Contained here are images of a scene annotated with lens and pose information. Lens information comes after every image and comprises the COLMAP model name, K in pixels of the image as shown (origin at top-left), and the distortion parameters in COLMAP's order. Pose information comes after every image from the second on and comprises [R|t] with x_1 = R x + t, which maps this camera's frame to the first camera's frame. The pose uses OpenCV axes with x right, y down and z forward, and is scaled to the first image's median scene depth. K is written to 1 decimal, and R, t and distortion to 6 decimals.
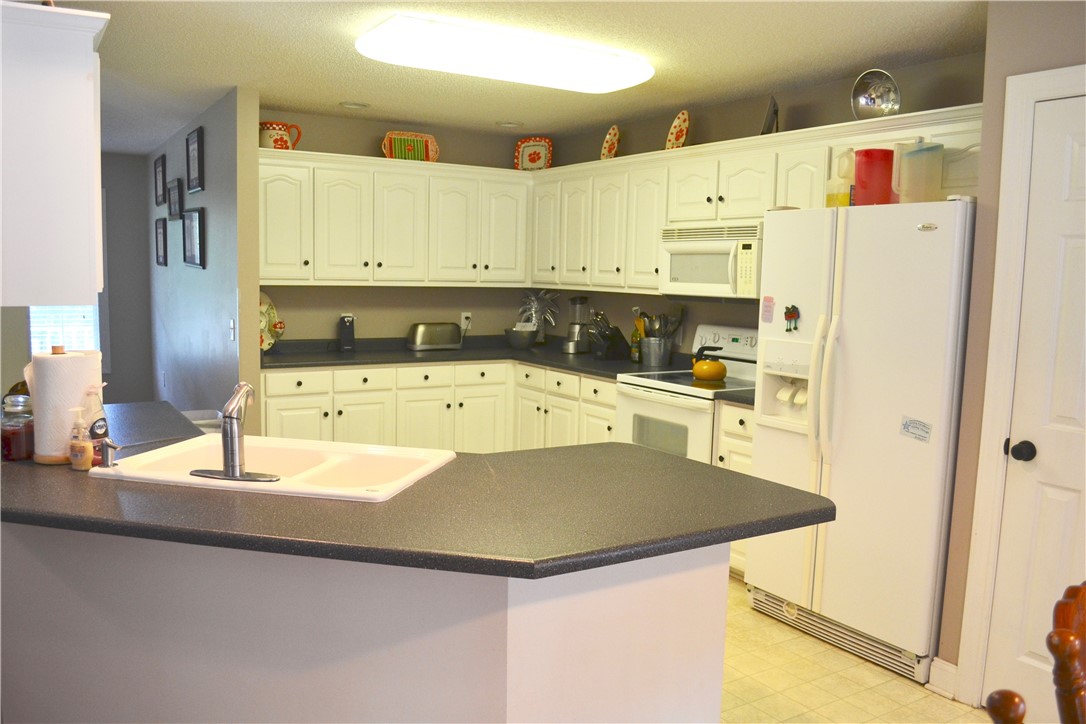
lens RADIAL K [[872.5, 0, 544.0], [0, 872.5, 379.5], [0, 0, 1]] dist [-0.075448, -0.001412]
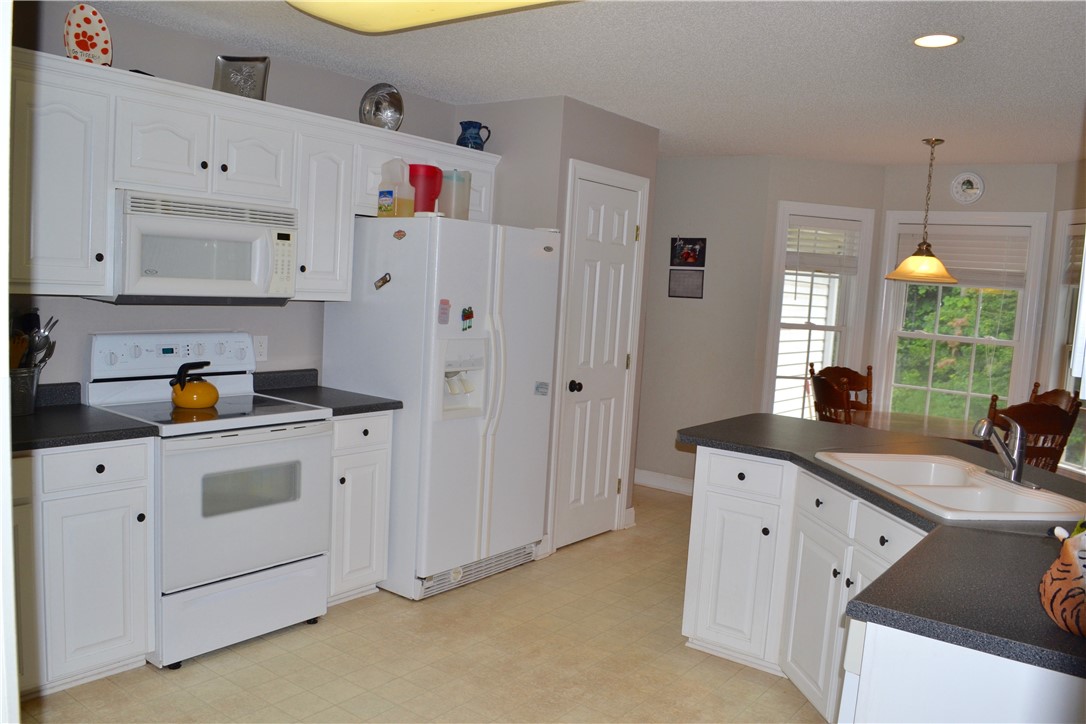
lens RADIAL K [[872.5, 0, 544.0], [0, 872.5, 379.5], [0, 0, 1]] dist [-0.075448, -0.001412]
pose [[-0.357970, -0.146032, 0.922243, -0.651618], [0.046964, 0.983628, 0.173981, -0.150428], [-0.932551, 0.105592, -0.345251, 1.065559]]
